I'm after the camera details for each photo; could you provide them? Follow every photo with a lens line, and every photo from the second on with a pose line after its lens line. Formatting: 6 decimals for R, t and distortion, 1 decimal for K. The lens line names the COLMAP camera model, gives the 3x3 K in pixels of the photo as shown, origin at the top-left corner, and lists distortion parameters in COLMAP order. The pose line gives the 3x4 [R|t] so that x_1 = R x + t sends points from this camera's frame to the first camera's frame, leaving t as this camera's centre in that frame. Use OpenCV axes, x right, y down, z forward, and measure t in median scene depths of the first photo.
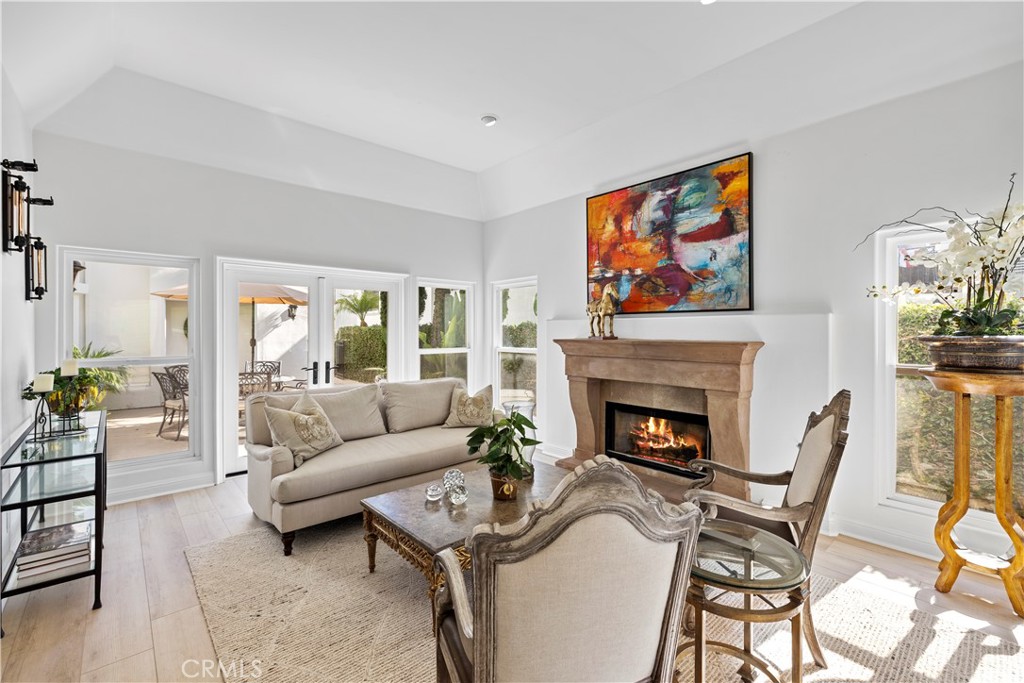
lens RADIAL K [[436.3, 0, 505.2], [0, 436.3, 331.8], [0, 0, 1]] dist [0.002853, -0.001823]
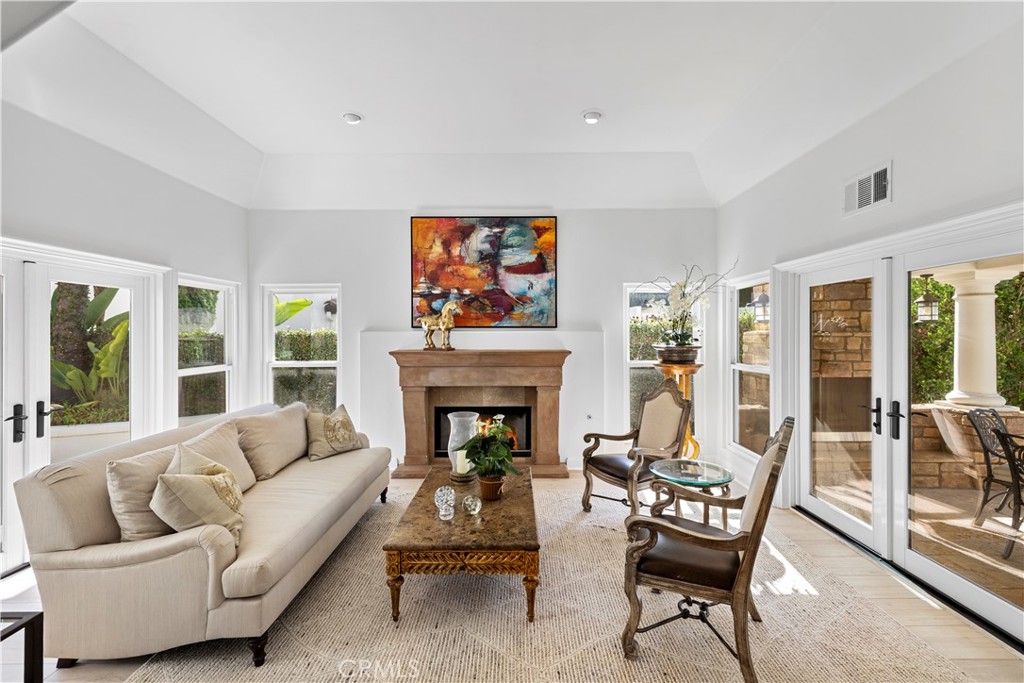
lens RADIAL K [[436.3, 0, 515.3], [0, 436.3, 333.8], [0, 0, 1]] dist [0.002853, -0.001823]
pose [[0.670973, -0.004166, 0.741470, -0.487319], [0.005114, 0.999986, 0.000991, -0.026366], [-0.741464, 0.003127, 0.670985, 0.123713]]
